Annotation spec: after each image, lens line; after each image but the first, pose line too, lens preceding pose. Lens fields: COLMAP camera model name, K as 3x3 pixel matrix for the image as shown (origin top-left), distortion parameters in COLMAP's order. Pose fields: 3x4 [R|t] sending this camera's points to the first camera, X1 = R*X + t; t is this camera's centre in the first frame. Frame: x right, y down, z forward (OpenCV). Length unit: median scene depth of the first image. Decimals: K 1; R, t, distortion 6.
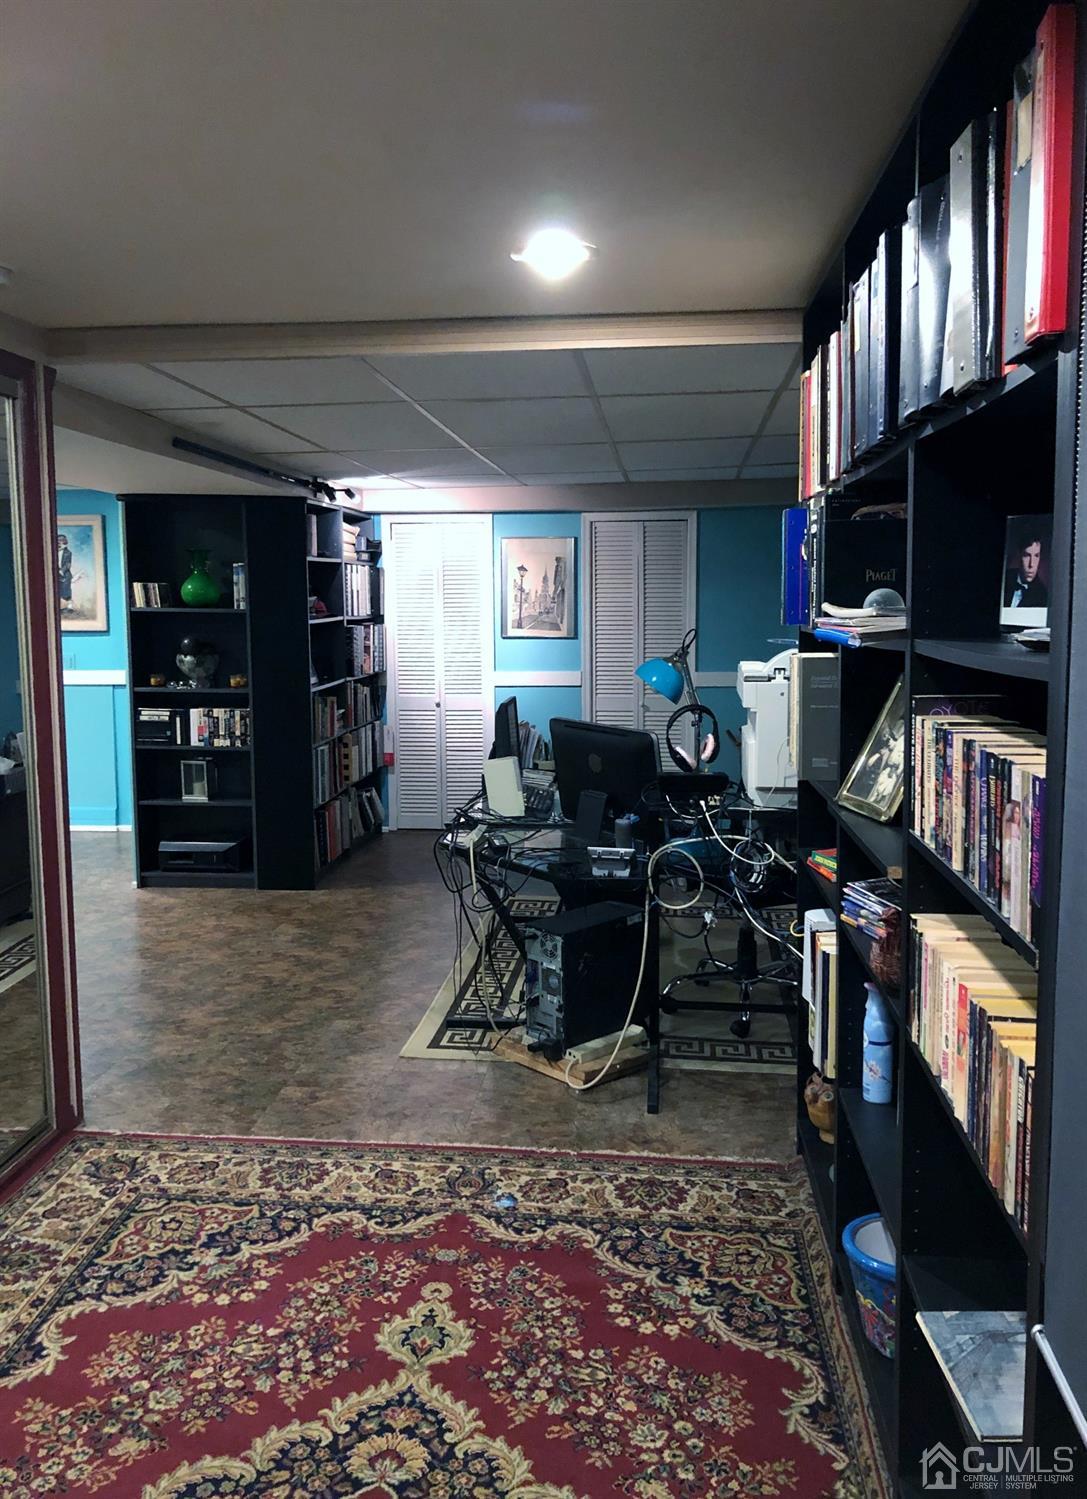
lens RADIAL K [[1298.0, 0, 546.9], [0, 1298.0, 752.0], [0, 0, 1]] dist [0.049492, -0.046362]
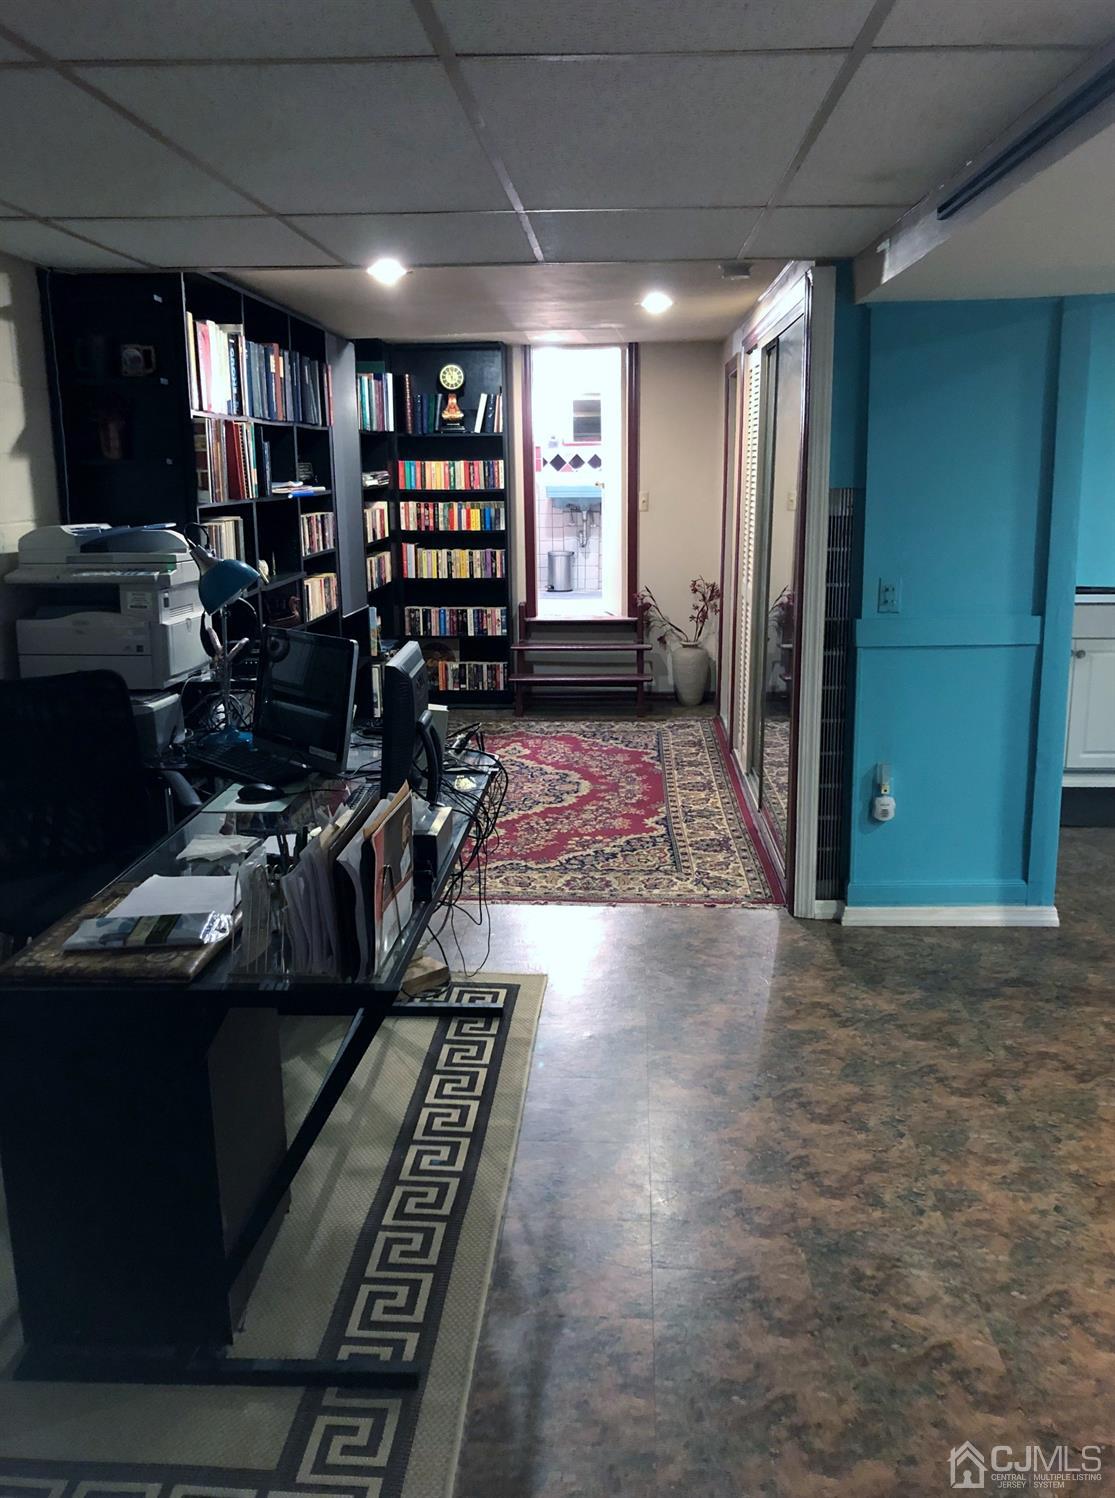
lens RADIAL K [[1245.1, 0, 556.8], [0, 1245.1, 749.1], [0, 0, 1]] dist [0.047071, -0.071285]
pose [[-0.999108, 0.028523, -0.031124, -0.136705], [0.016480, 0.942262, 0.334471, -0.314187], [0.038867, 0.333660, -0.941892, 2.536980]]
